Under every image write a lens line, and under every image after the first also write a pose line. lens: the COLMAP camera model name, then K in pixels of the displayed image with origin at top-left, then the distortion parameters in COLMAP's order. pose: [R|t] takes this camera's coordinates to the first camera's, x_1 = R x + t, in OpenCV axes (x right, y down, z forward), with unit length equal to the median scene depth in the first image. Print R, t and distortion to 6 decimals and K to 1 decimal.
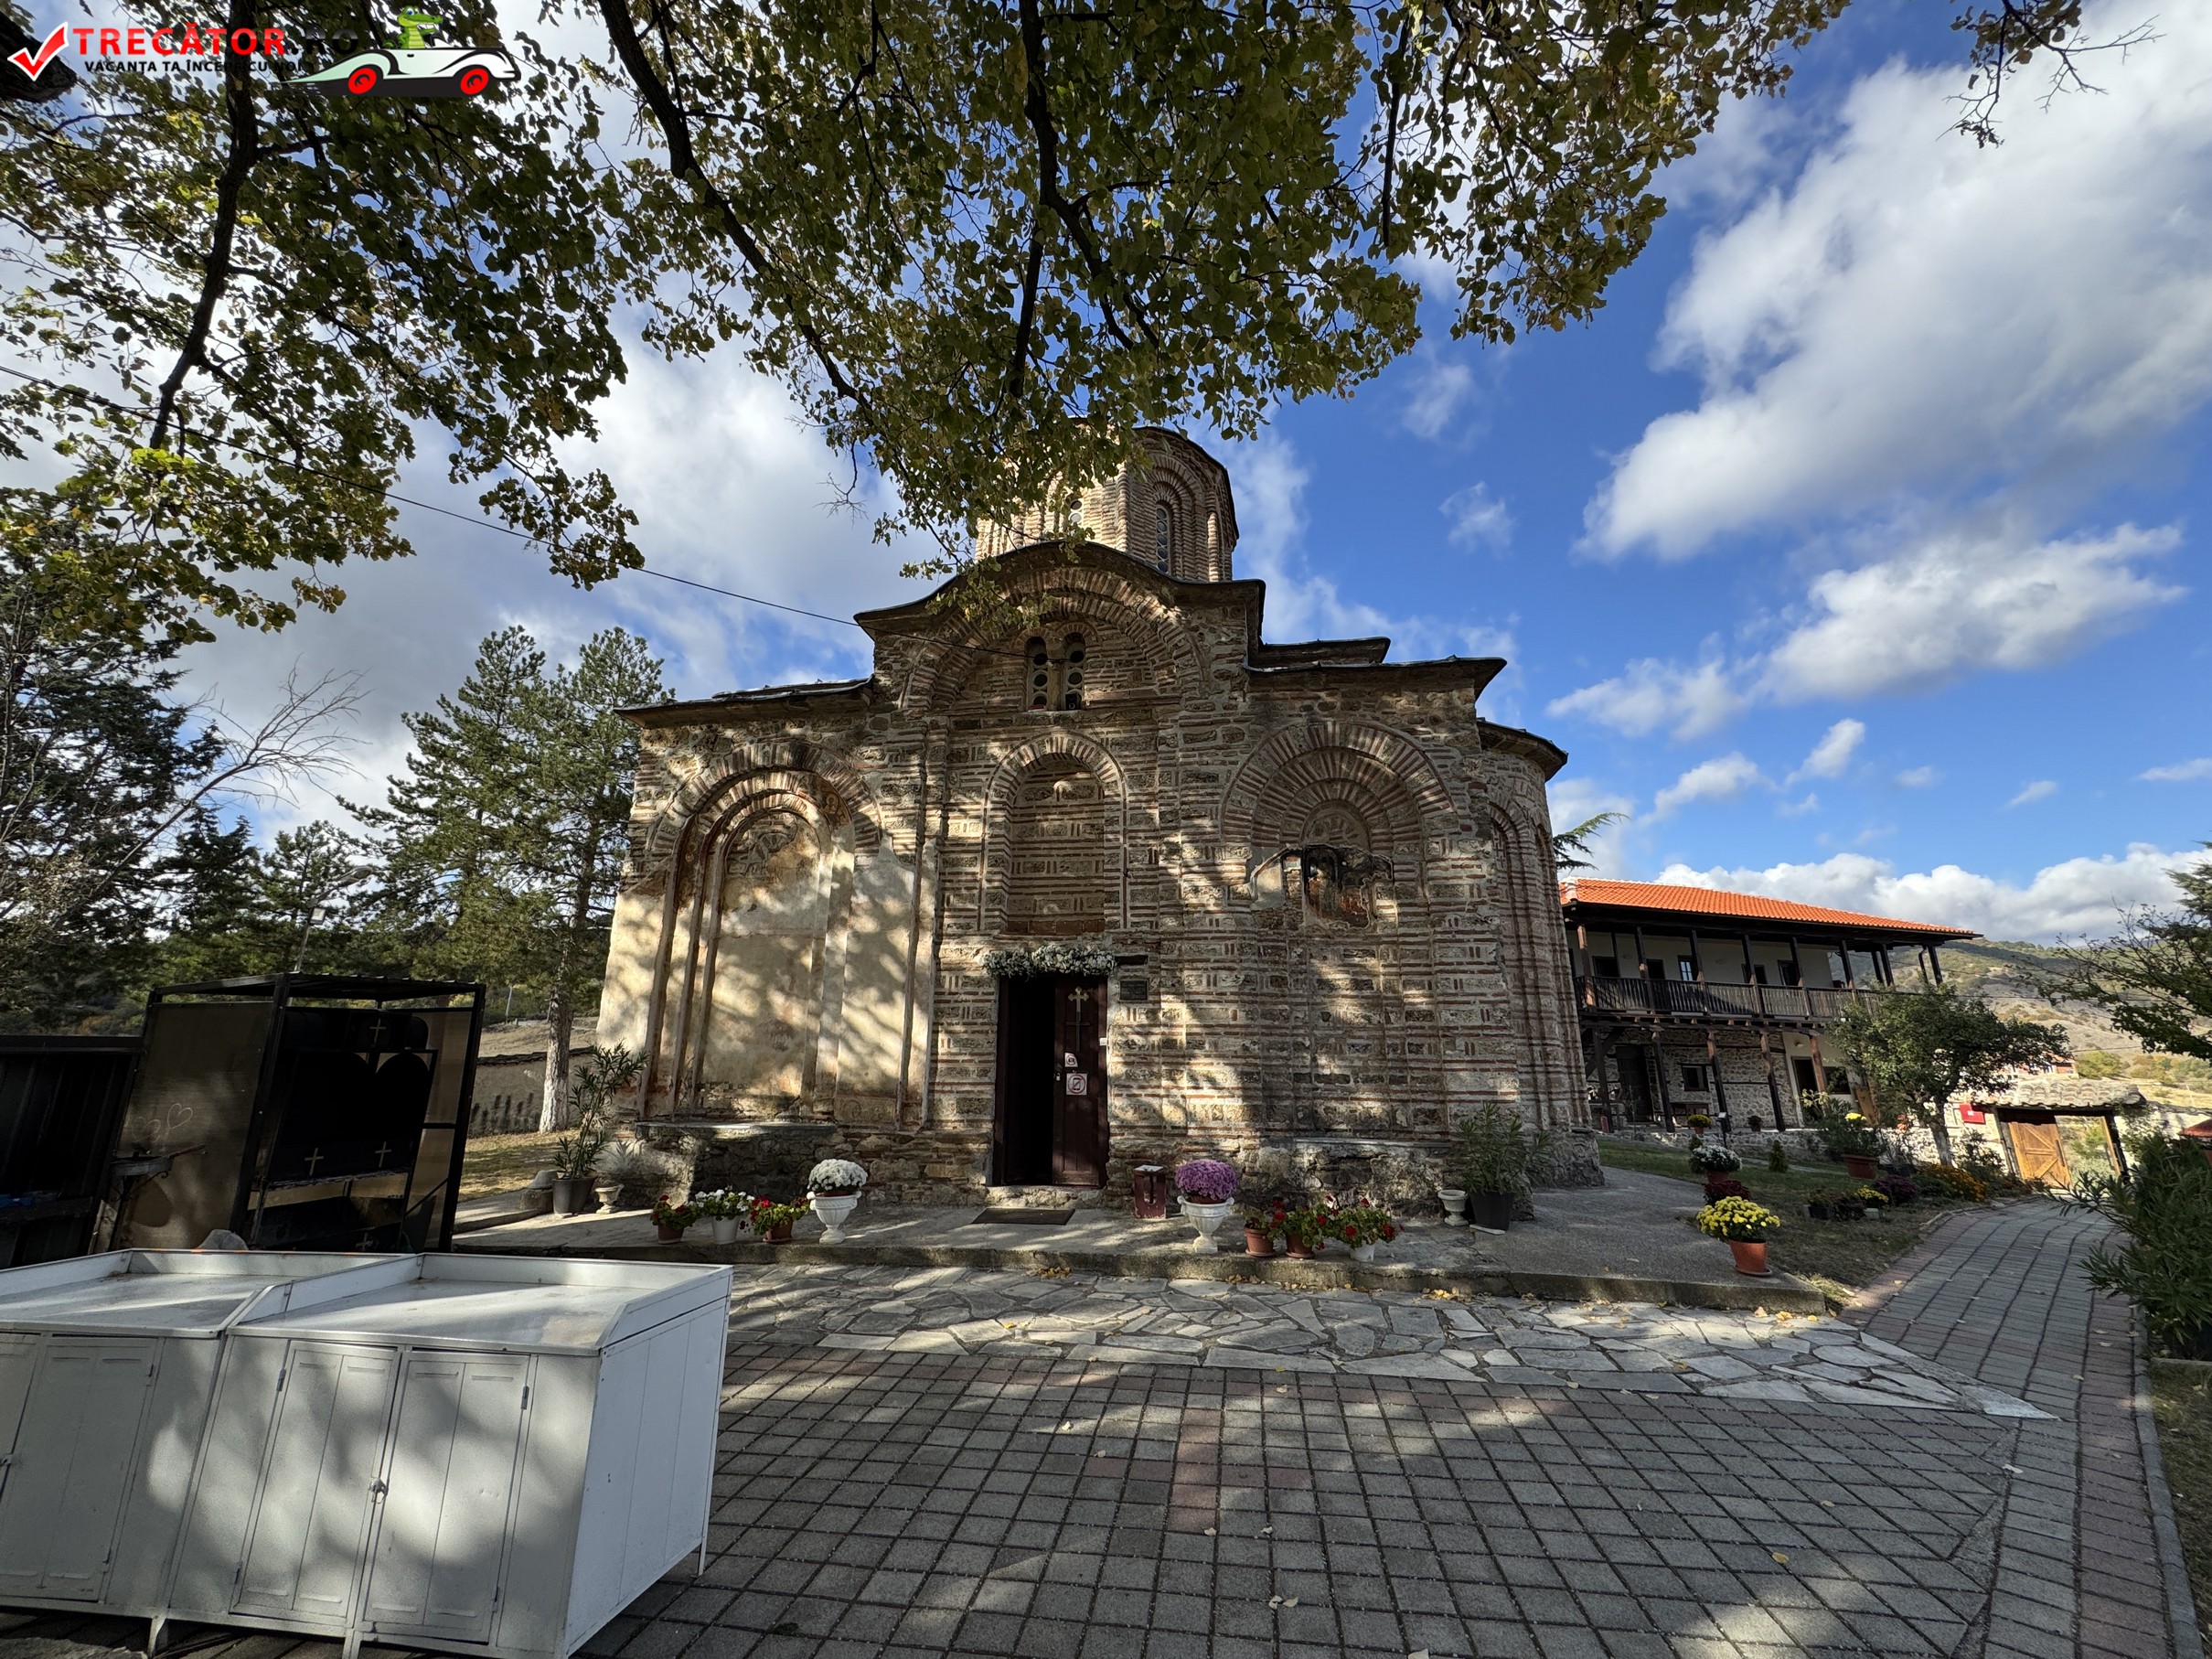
lens RADIAL K [[916.9, 0, 1104.8], [0, 916.9, 838.8], [0, 0, 1]] dist [-0.000307, 0.000062]
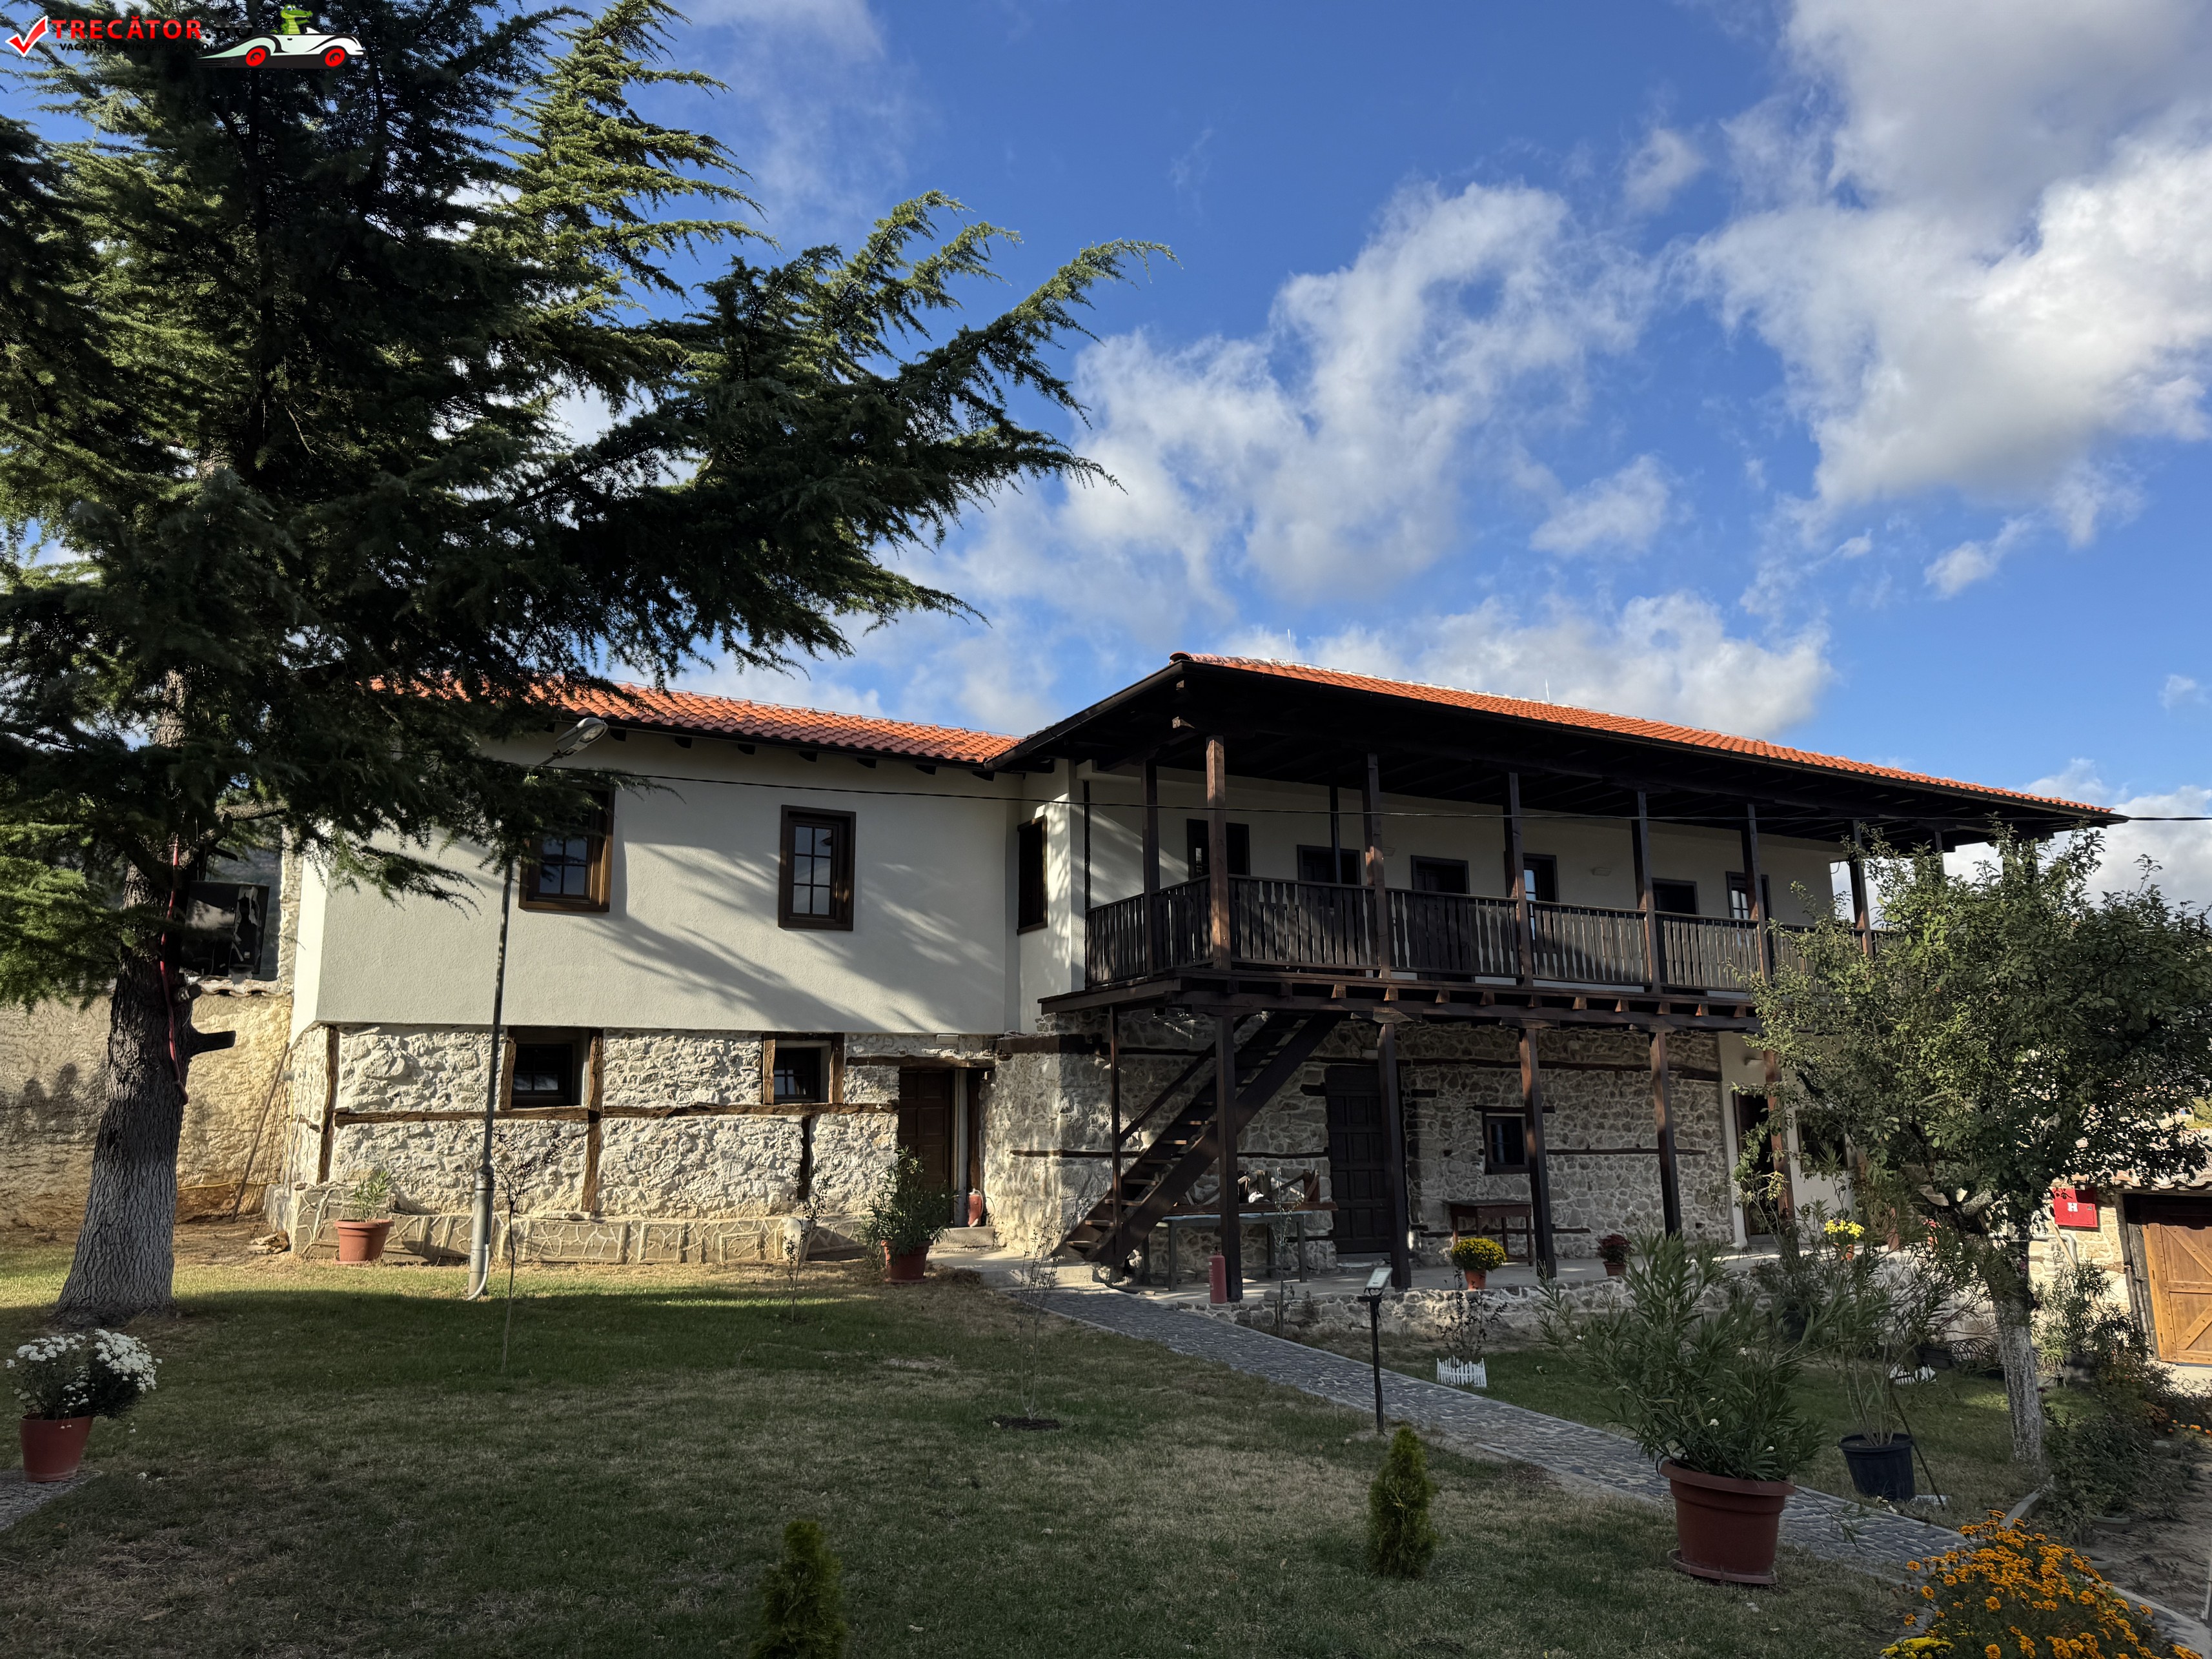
lens RADIAL K [[1597.7, 0, 1117.8], [0, 1597.7, 832.4], [0, 0, 1]] dist [0.146545, -0.223960]
pose [[0.976383, 0.020816, 0.215042, 0.881504], [-0.034483, 0.997602, 0.060004, 0.236912], [-0.213277, -0.066002, 0.974760, 0.940284]]
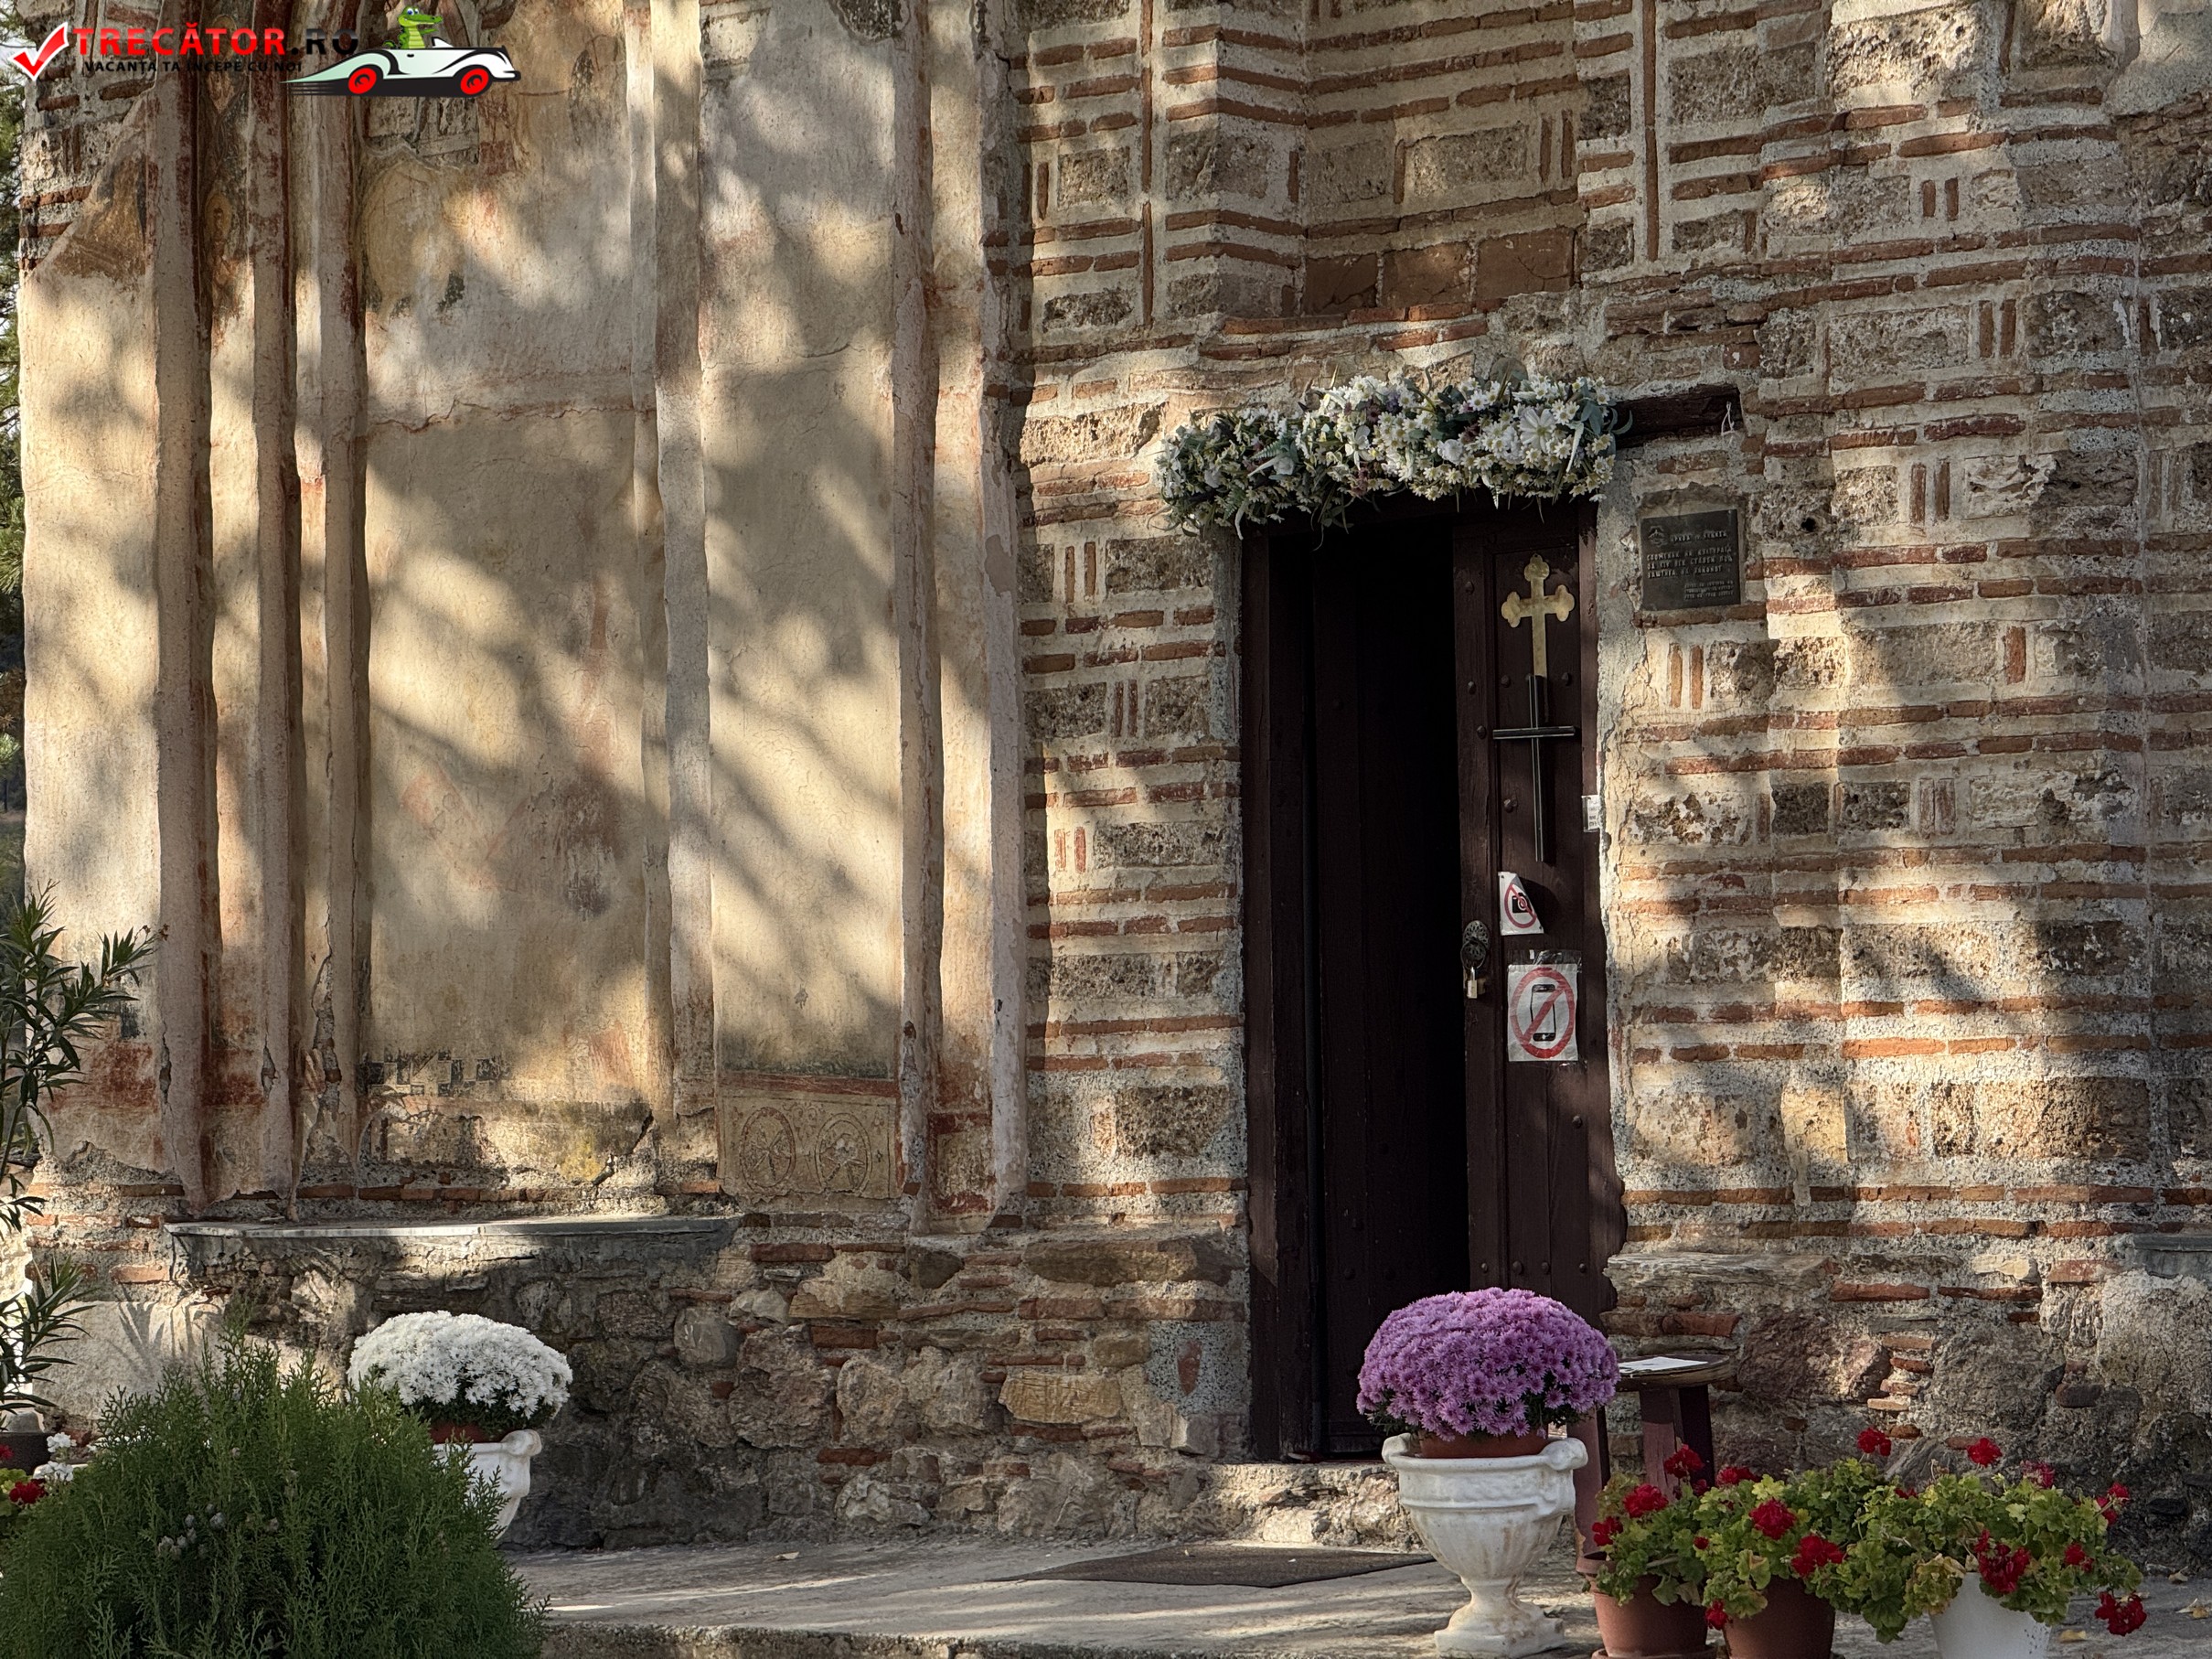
lens RADIAL K [[7626.9, 0, 1103.6], [0, 7626.9, 829.5], [0, 0, 1]] dist [0.247799, 2.197169]
pose [[0.787262, -0.045982, -0.614902, 0.936226], [0.180842, 0.970582, 0.158953, -0.068226], [0.589504, -0.236338, 0.772418, -0.393937]]
